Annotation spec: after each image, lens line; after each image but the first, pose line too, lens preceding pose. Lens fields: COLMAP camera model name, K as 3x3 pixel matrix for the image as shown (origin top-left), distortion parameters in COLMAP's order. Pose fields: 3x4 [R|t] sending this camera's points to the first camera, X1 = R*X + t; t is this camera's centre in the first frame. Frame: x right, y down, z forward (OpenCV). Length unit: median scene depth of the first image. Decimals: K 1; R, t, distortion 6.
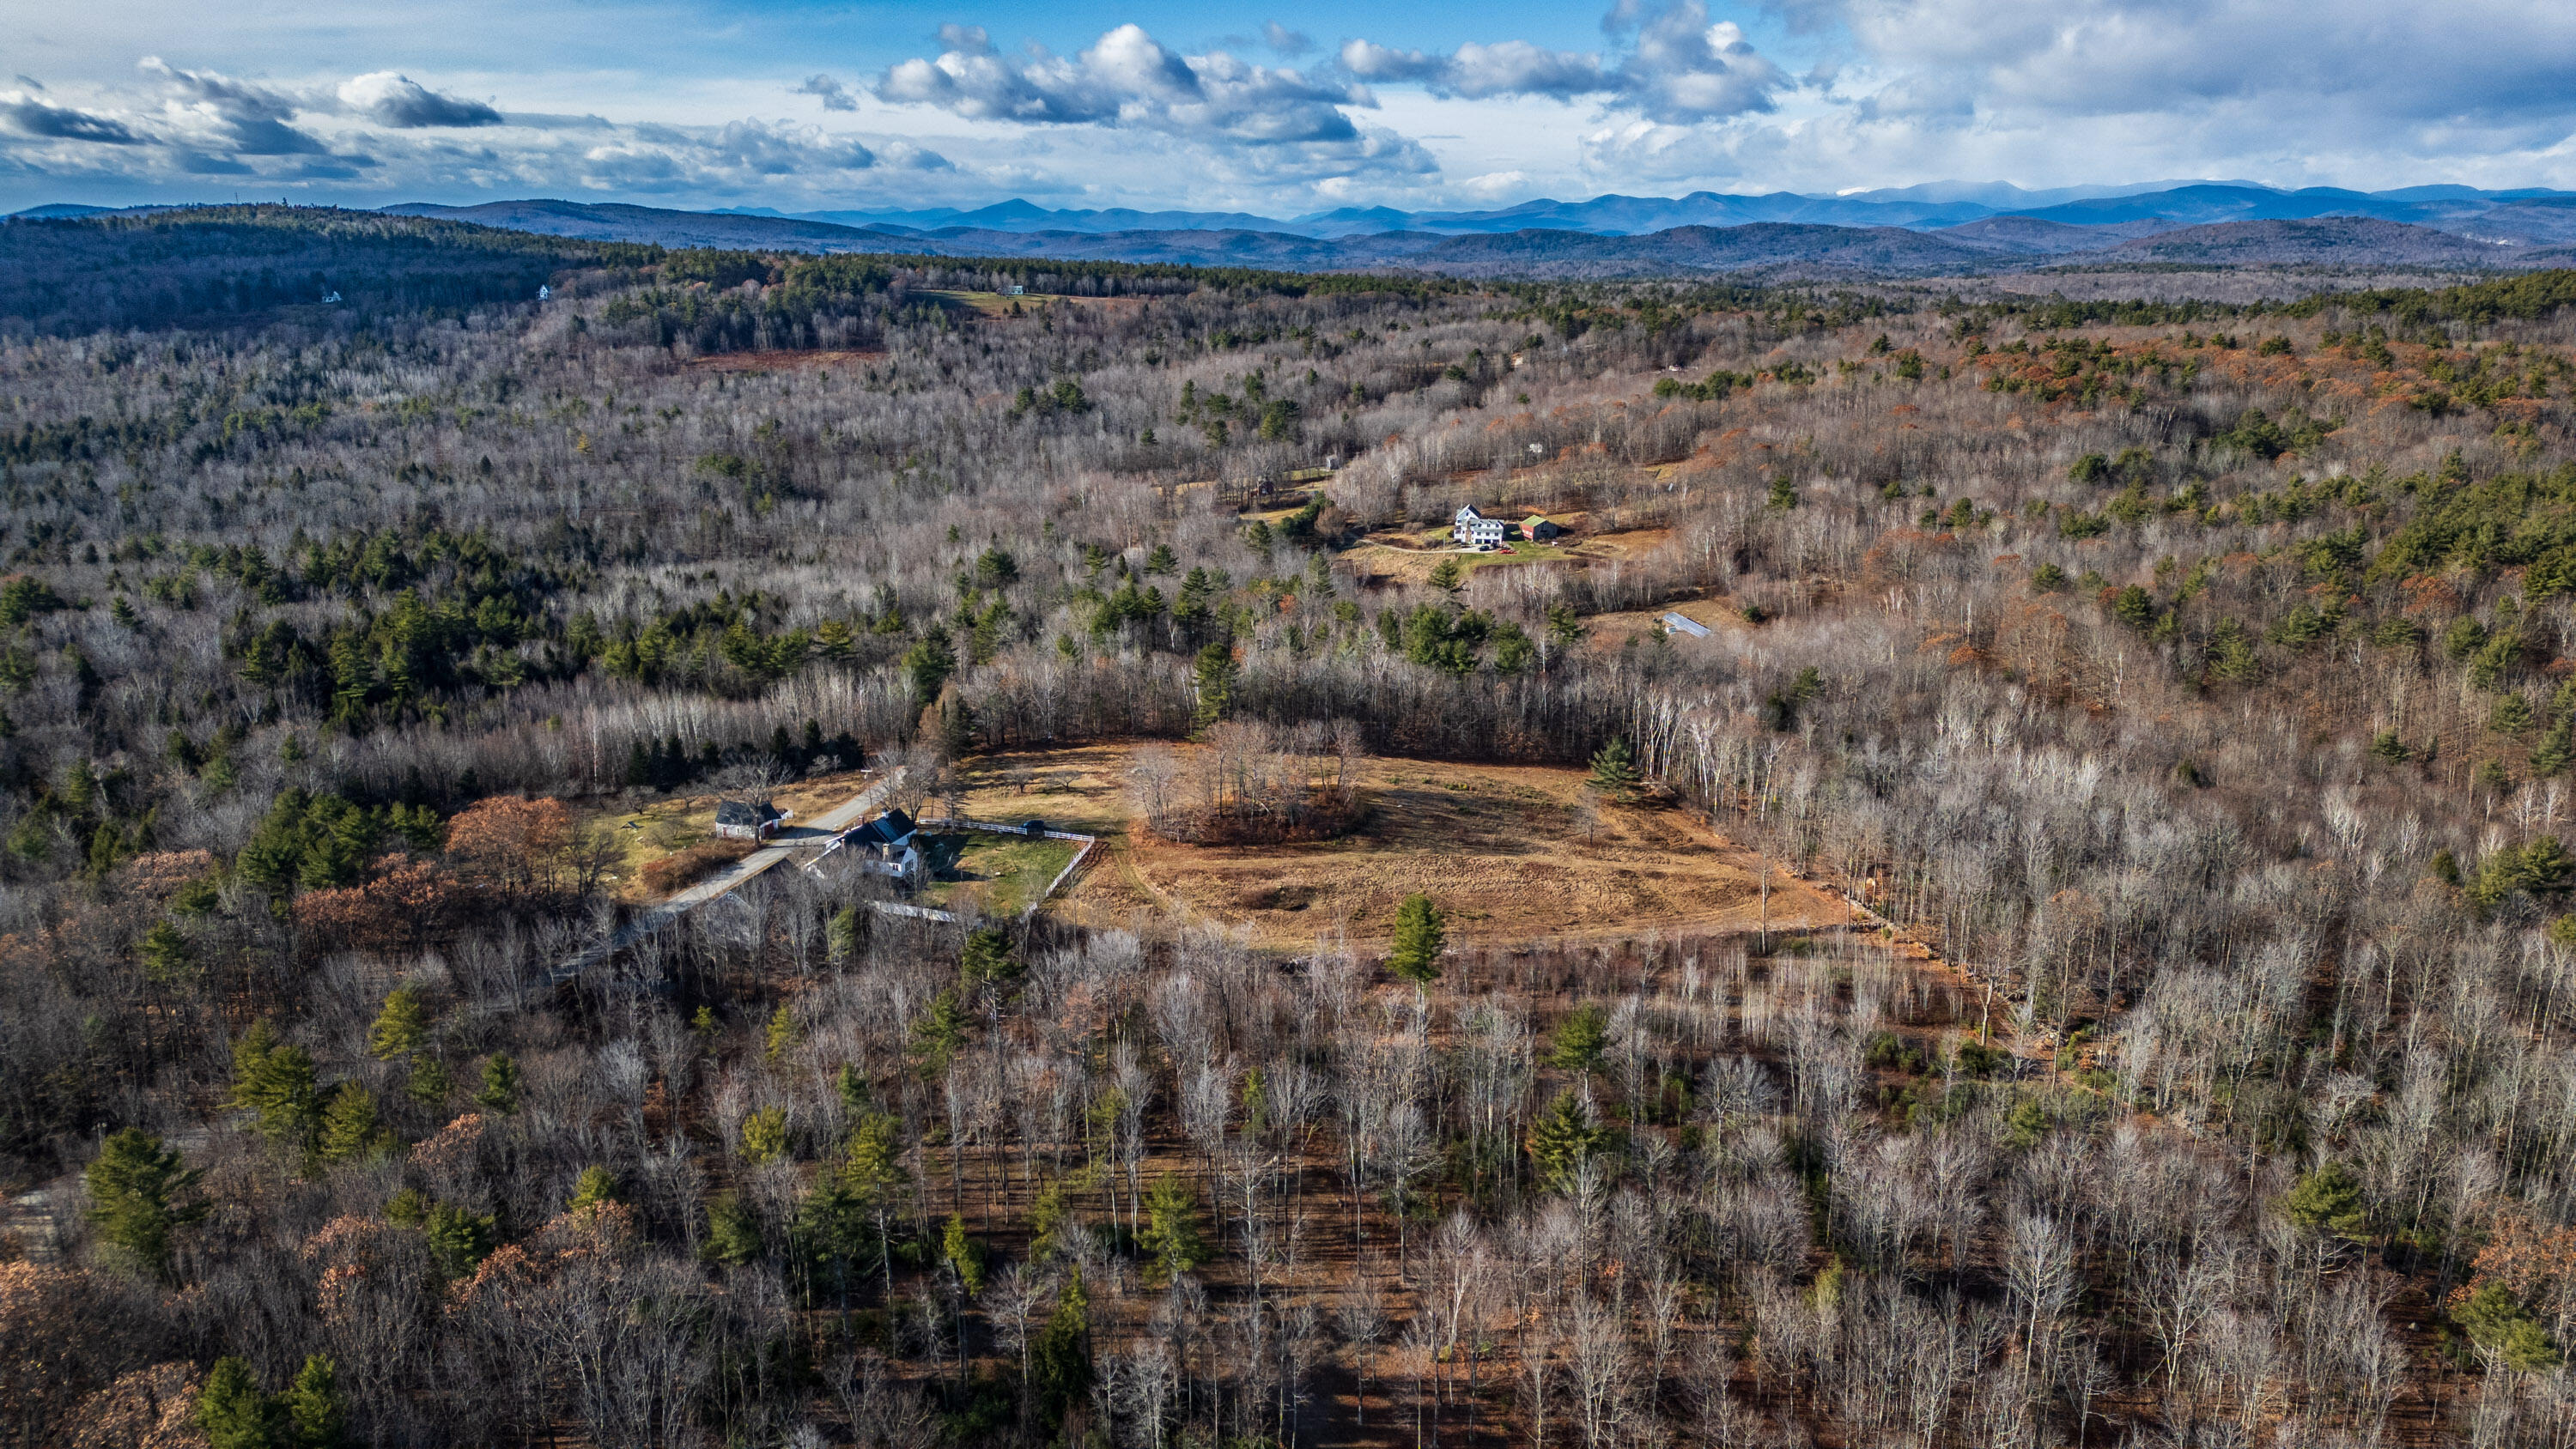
lens RADIAL K [[1800.0, 0, 1280.0], [0, 1800.0, 736.6], [0, 0, 1]] dist [0.082551, -0.077825]
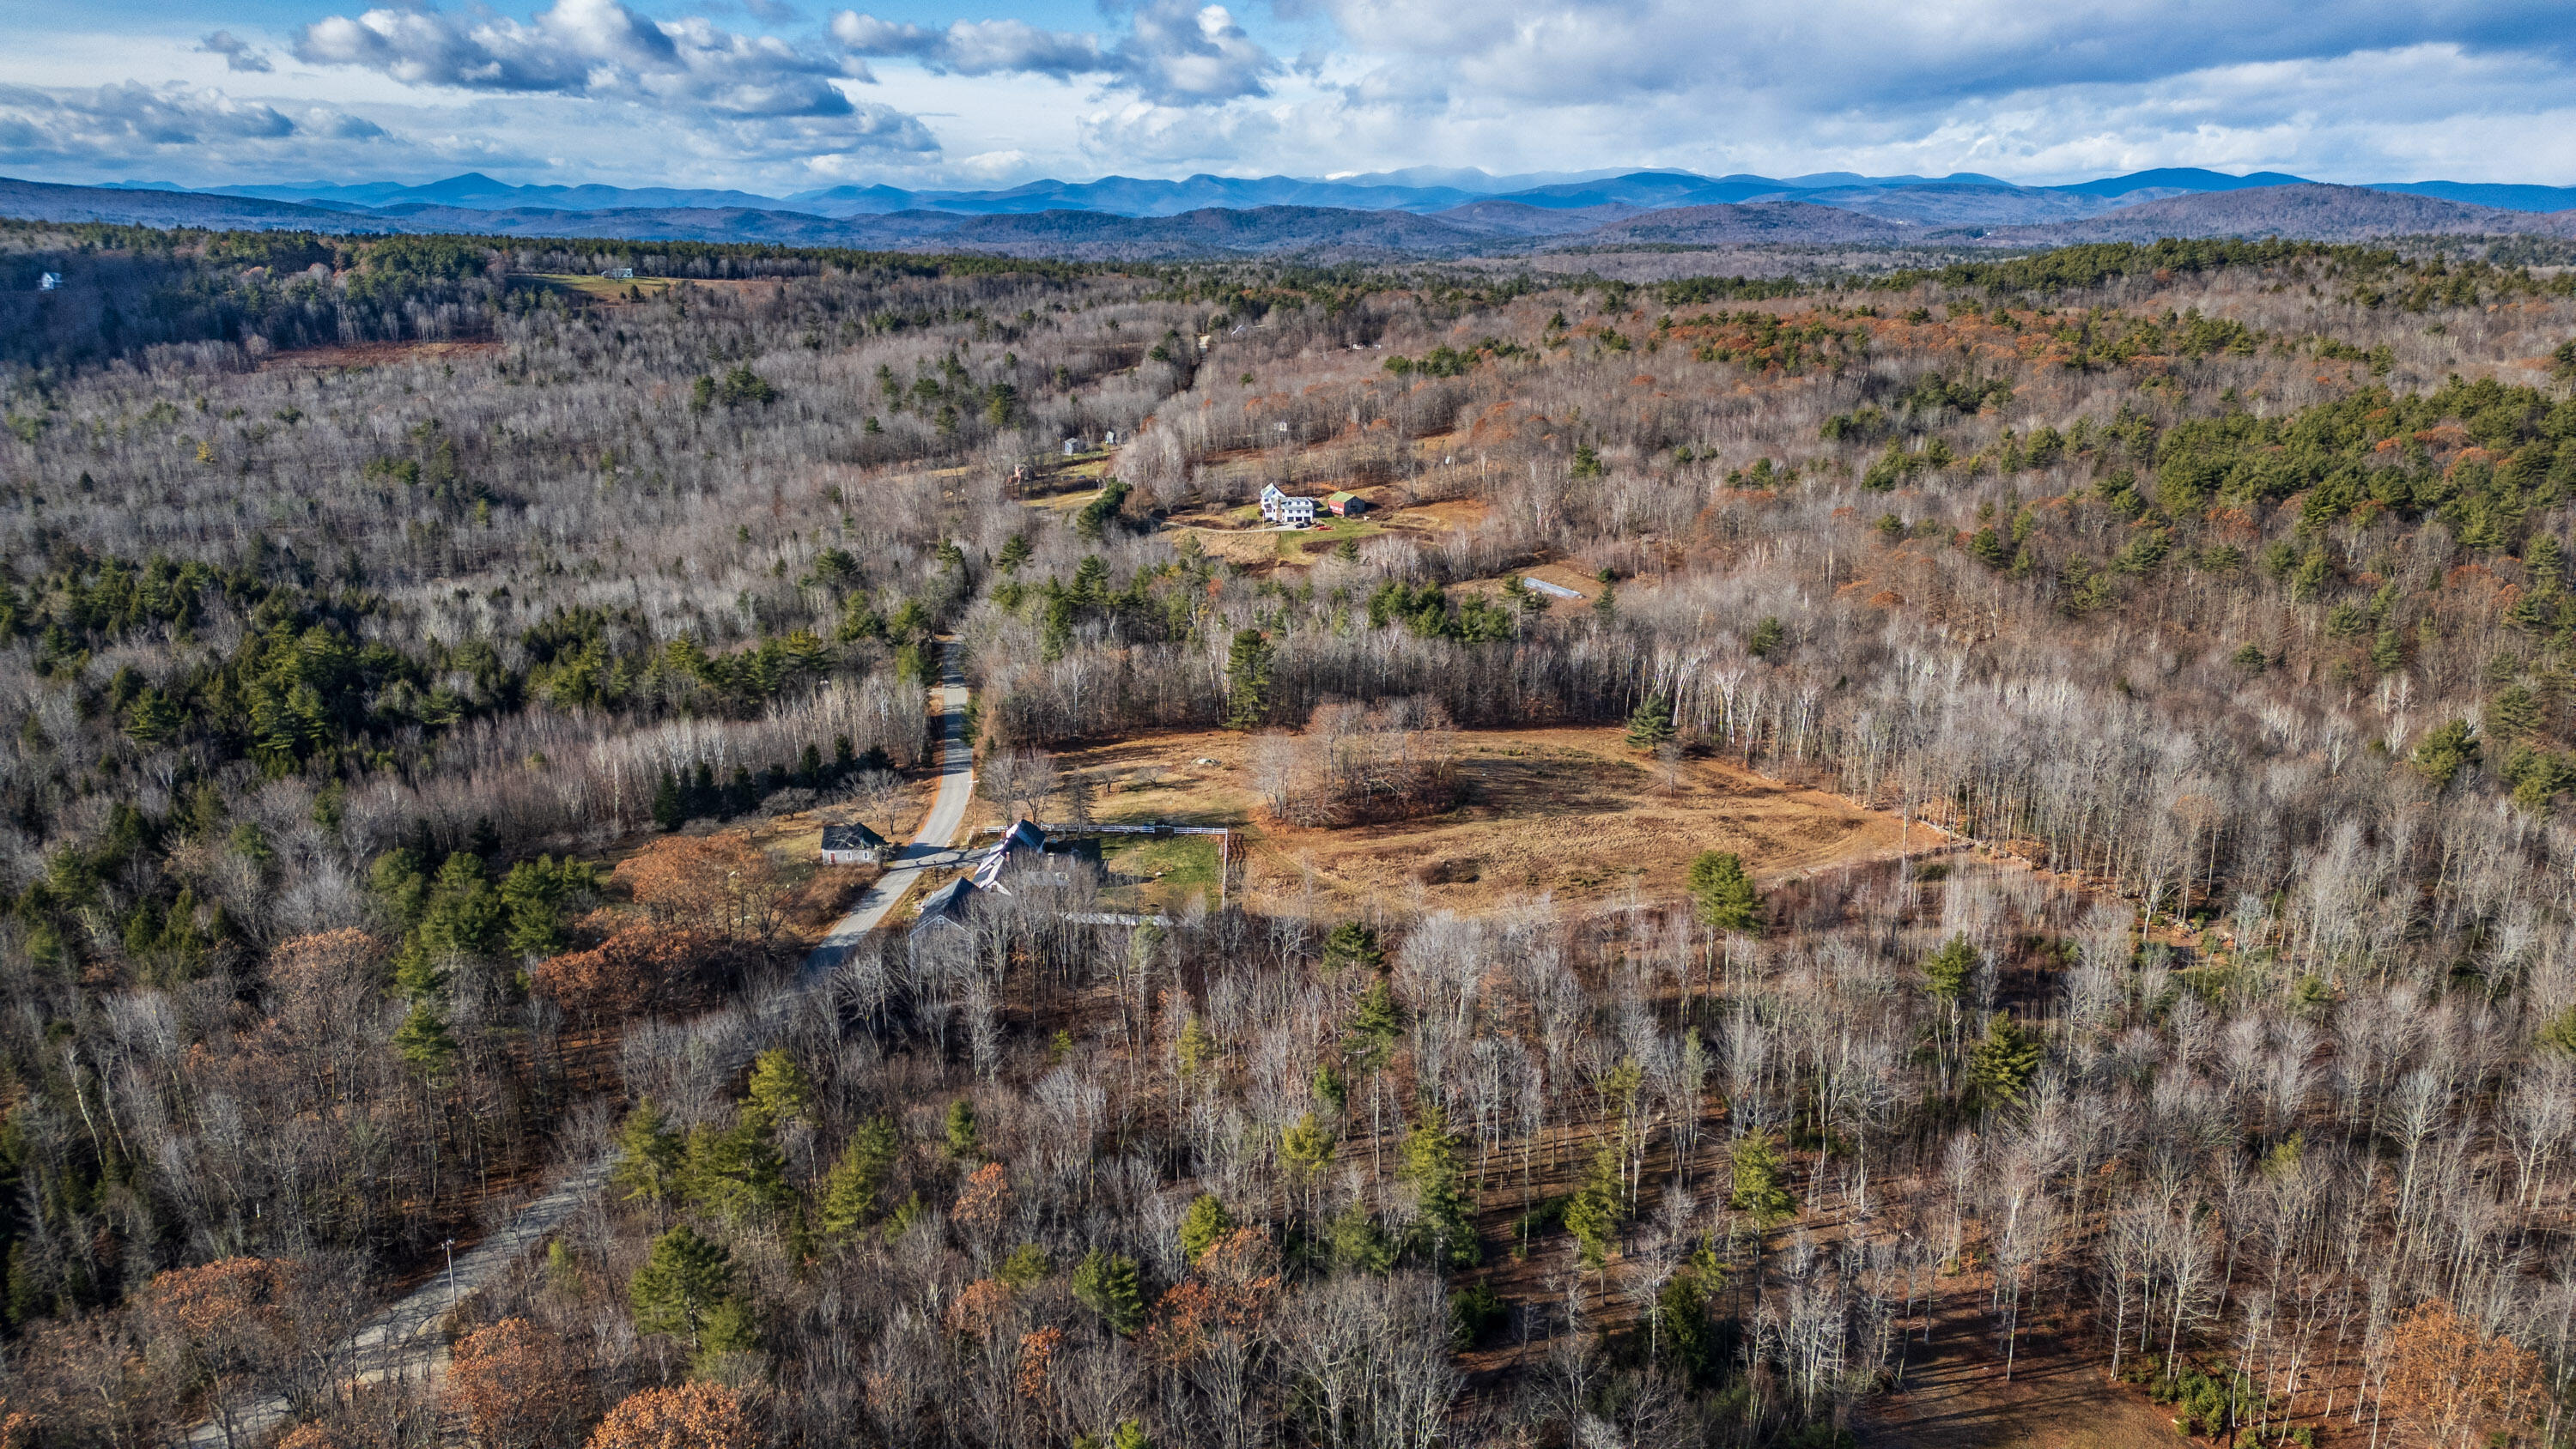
lens RADIAL K [[1800.0, 0, 1290.3], [0, 1800.0, 751.0], [0, 0, 1]] dist [0.082551, -0.077825]
pose [[0.964733, -0.076760, 0.251789, -0.080799], [0.072443, 0.997023, 0.026386, -0.002705], [-0.253065, -0.007215, 0.967422, 0.009792]]
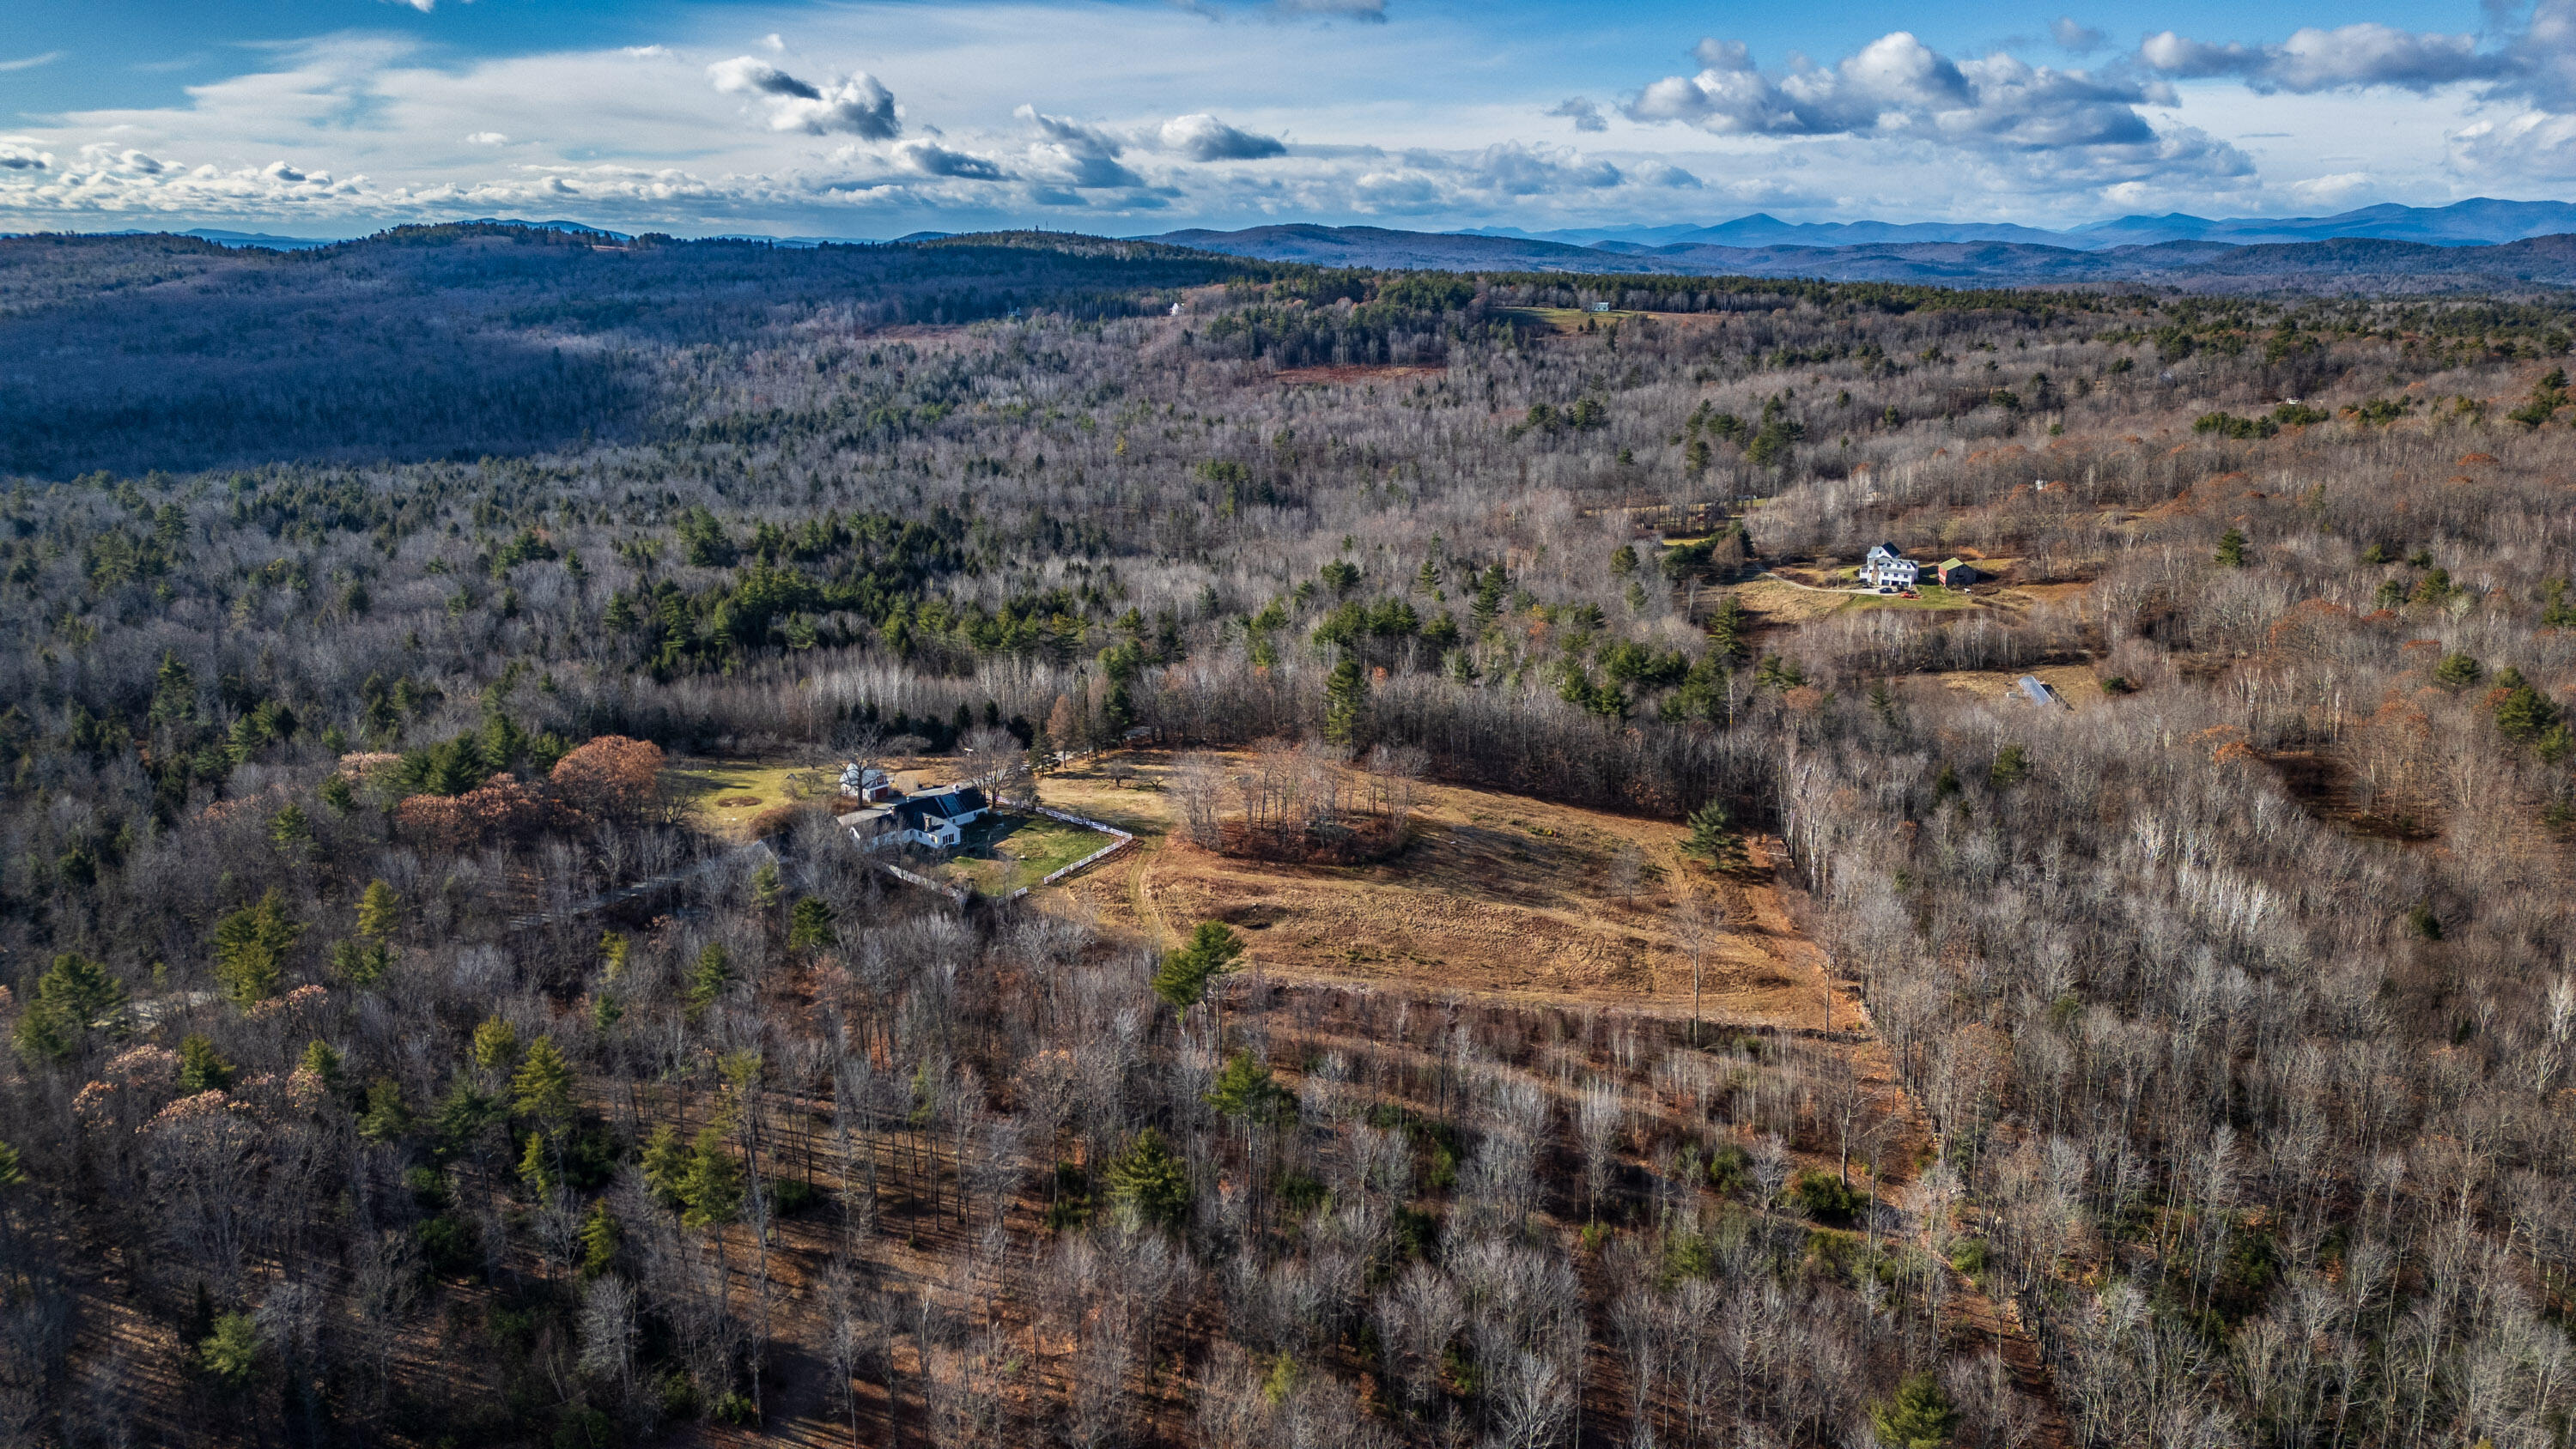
lens RADIAL K [[1800.0, 0, 1277.0], [0, 1800.0, 719.0], [0, 0, 1]] dist [0.082551, -0.077825]
pose [[0.924554, 0.094039, -0.369265, 0.089552], [-0.100495, 0.994936, 0.001759, -0.005251], [0.367561, 0.035483, 0.929322, 0.017430]]
